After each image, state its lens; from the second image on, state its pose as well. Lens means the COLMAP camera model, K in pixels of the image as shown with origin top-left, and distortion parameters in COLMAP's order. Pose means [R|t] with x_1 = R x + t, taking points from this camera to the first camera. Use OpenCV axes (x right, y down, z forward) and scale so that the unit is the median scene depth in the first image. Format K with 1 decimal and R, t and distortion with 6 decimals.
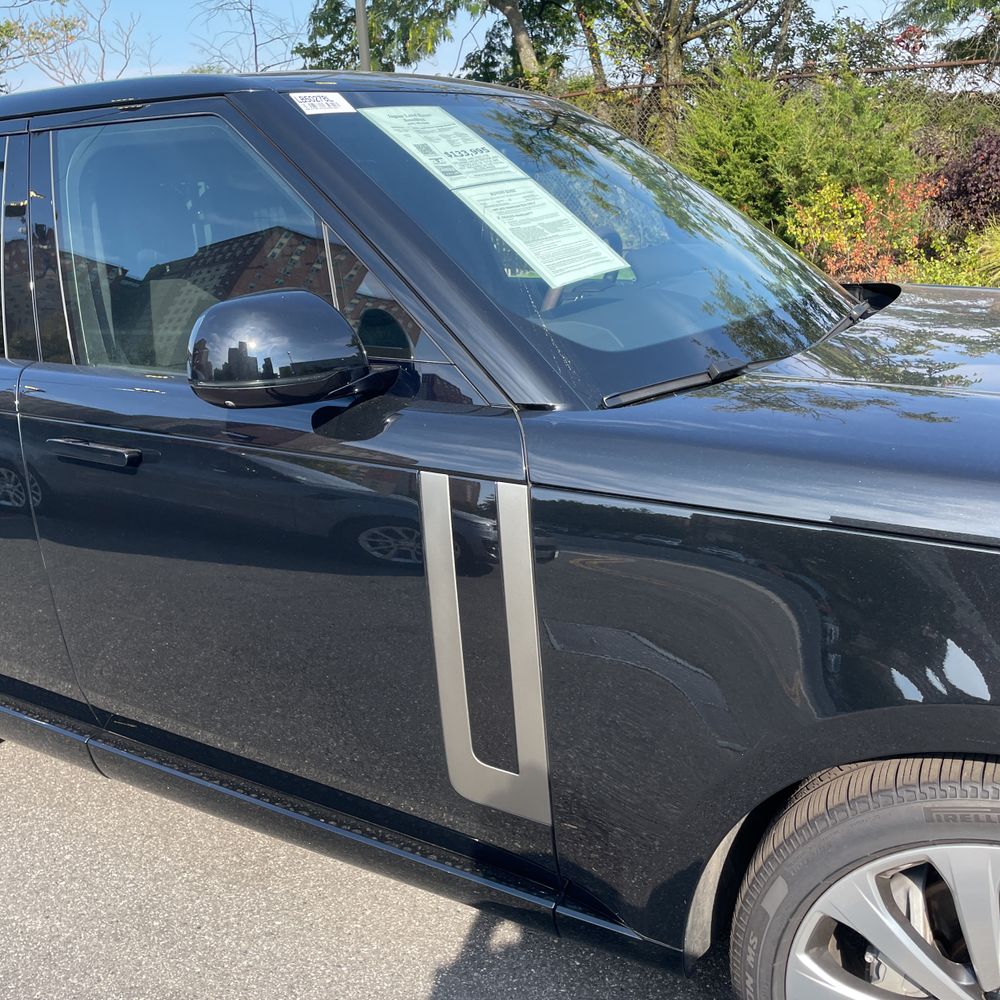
lens RADIAL K [[1002.5, 0, 500.0], [0, 1002.5, 500.0], [0, 0, 1]] dist [0.084485, -0.113784]
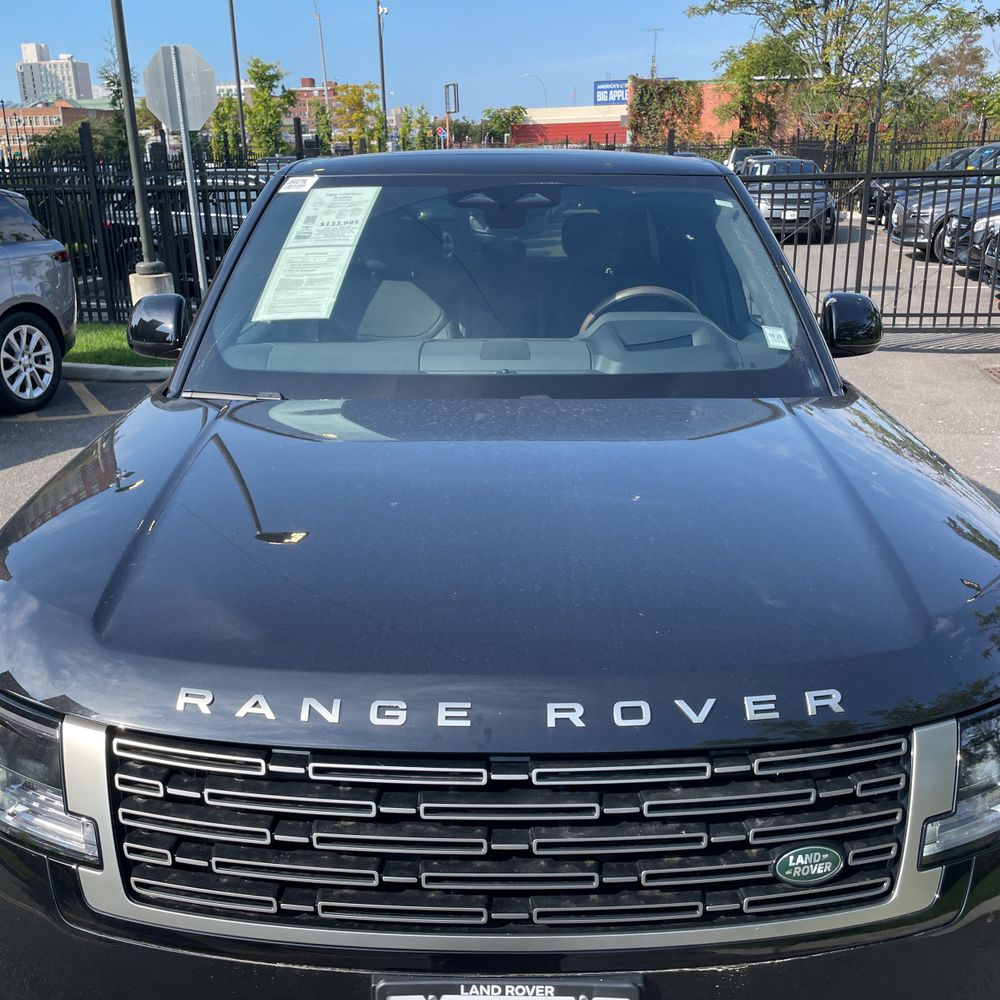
lens RADIAL K [[1002.5, 0, 500.0], [0, 1002.5, 500.0], [0, 0, 1]] dist [0.084485, -0.113784]
pose [[0.487826, 0.314434, -0.814344, 0.287497], [-0.282791, 0.939491, 0.193351, -0.065599], [0.825866, 0.135968, 0.547228, 0.093652]]
